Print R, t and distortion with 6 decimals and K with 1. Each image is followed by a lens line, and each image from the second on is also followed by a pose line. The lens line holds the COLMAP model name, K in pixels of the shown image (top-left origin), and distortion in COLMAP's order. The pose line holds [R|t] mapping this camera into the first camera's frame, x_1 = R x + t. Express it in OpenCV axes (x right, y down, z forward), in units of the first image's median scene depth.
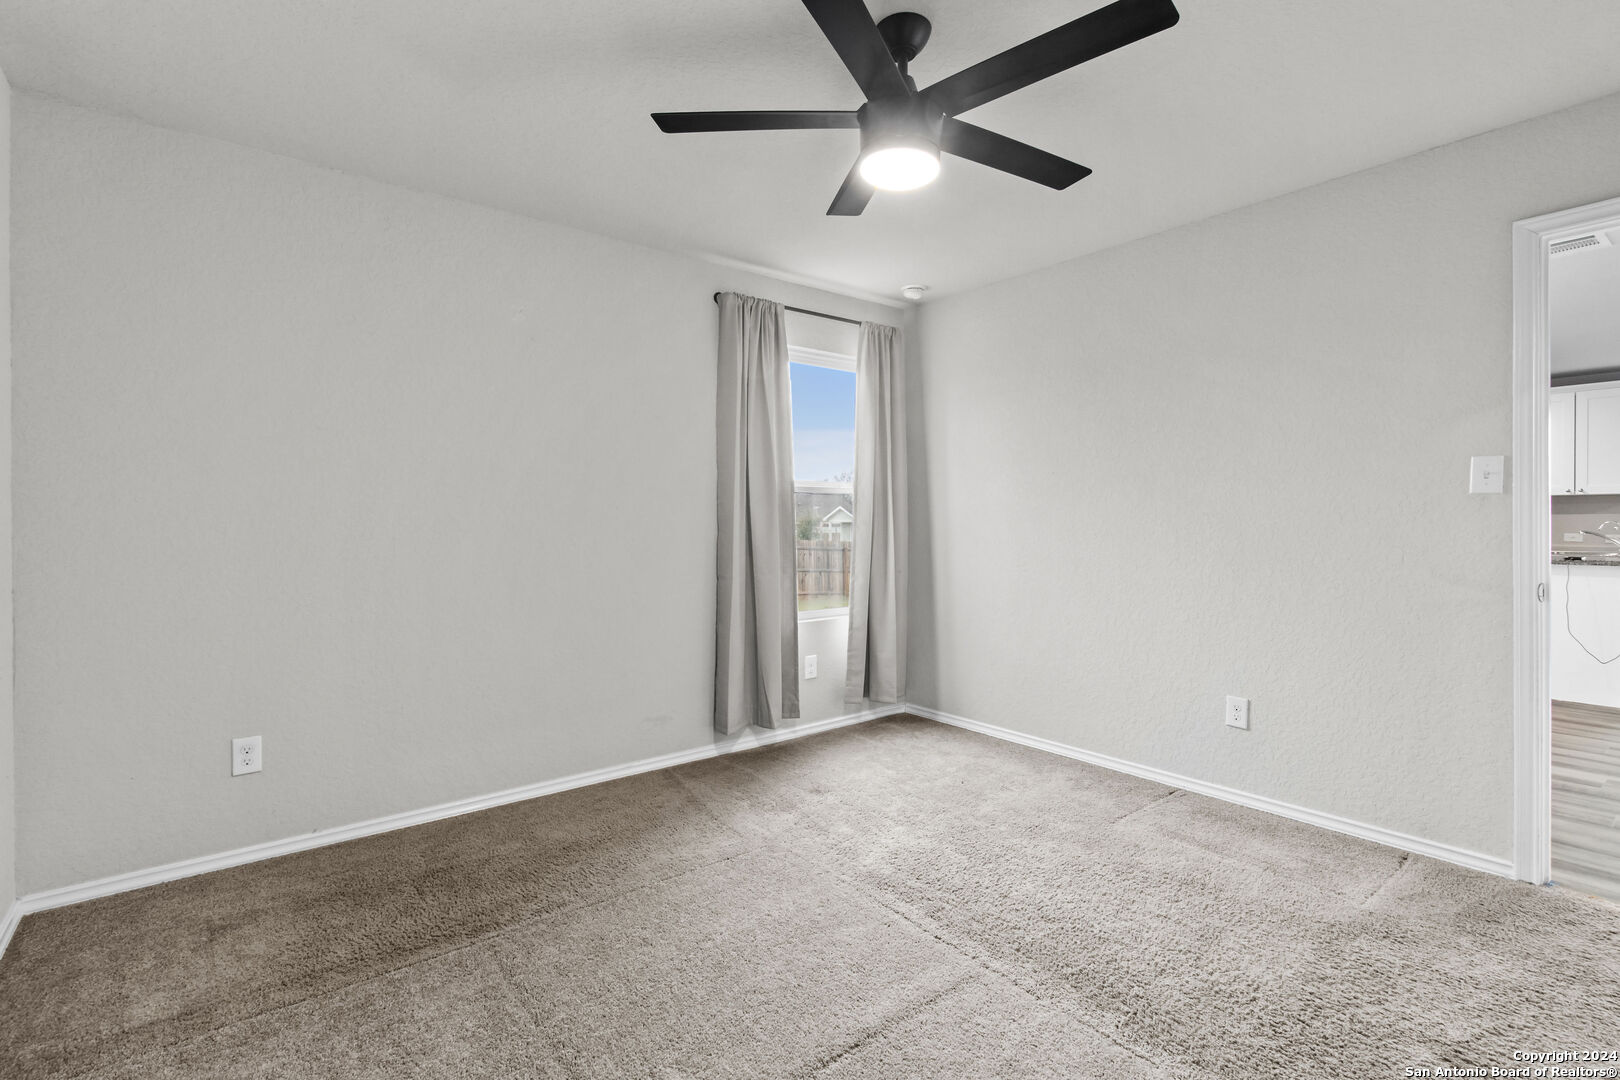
lens RADIAL K [[744.7, 0, 802.5], [0, 744.7, 519.5], [0, 0, 1]] dist [0.002648, 0.000429]
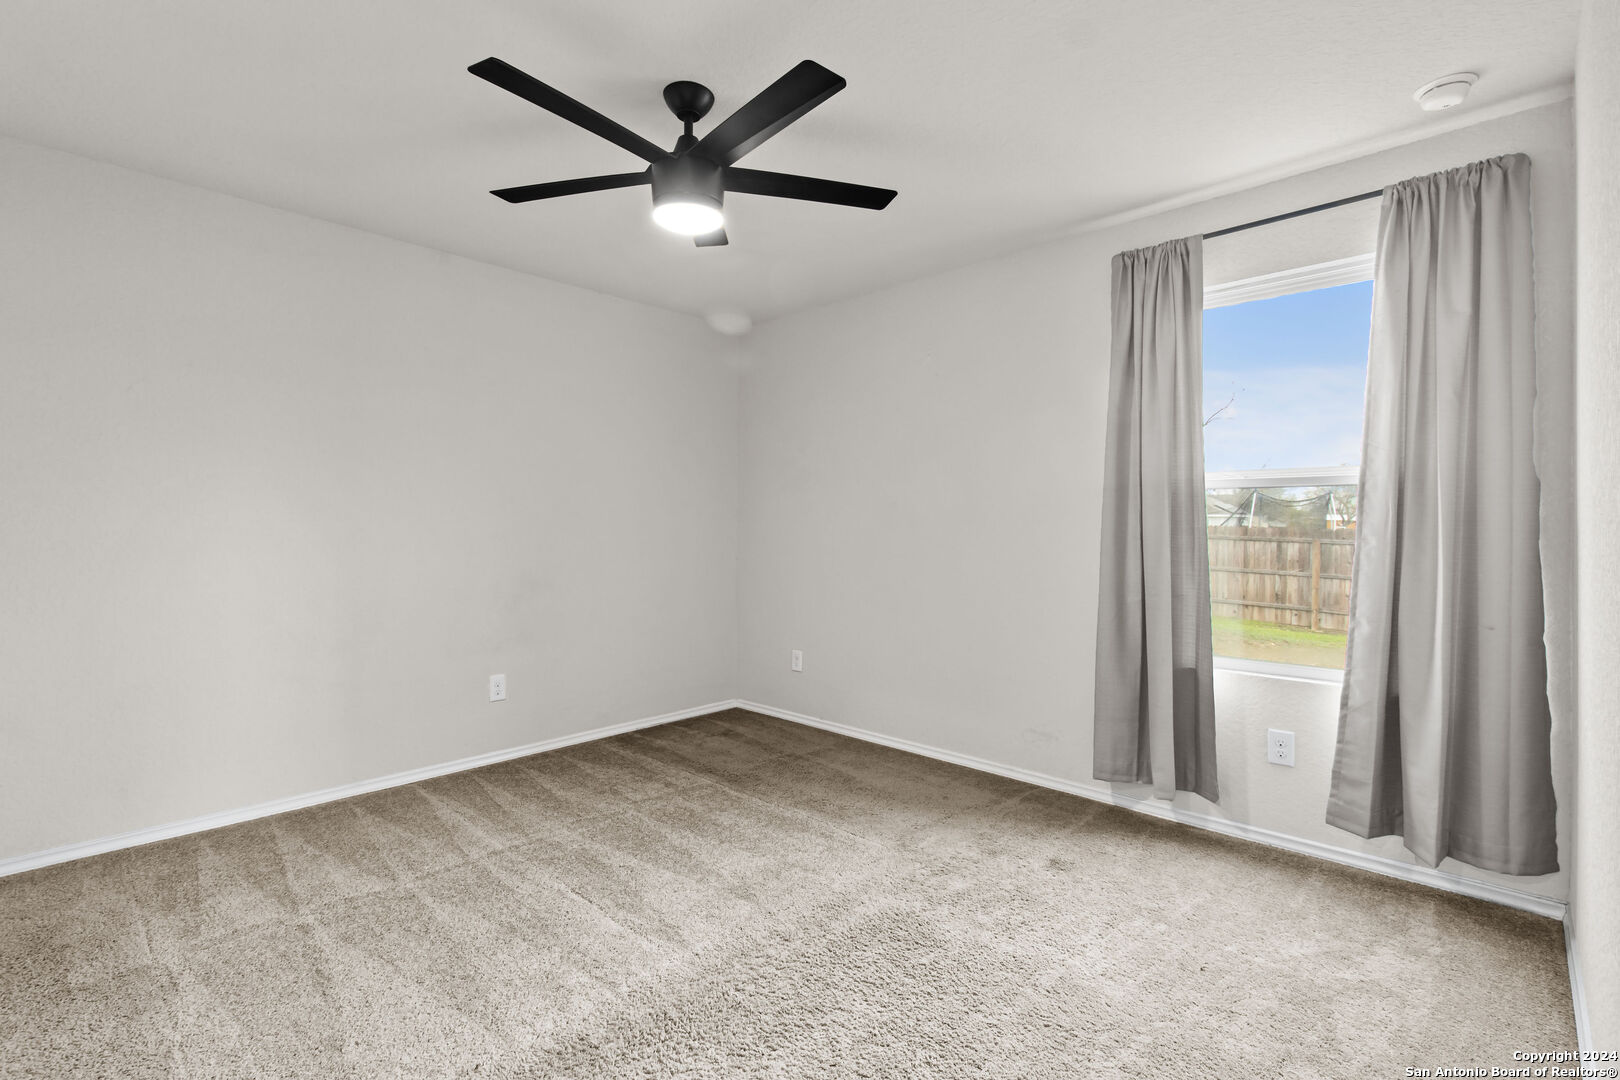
lens RADIAL K [[744.7, 0, 802.5], [0, 744.7, 519.5], [0, 0, 1]] dist [0.002648, 0.000429]
pose [[0.136918, -0.006938, -0.990558, 0.647850], [-0.000581, 0.999975, -0.007084, -0.001245], [0.990582, 0.001545, 0.136910, 0.508796]]
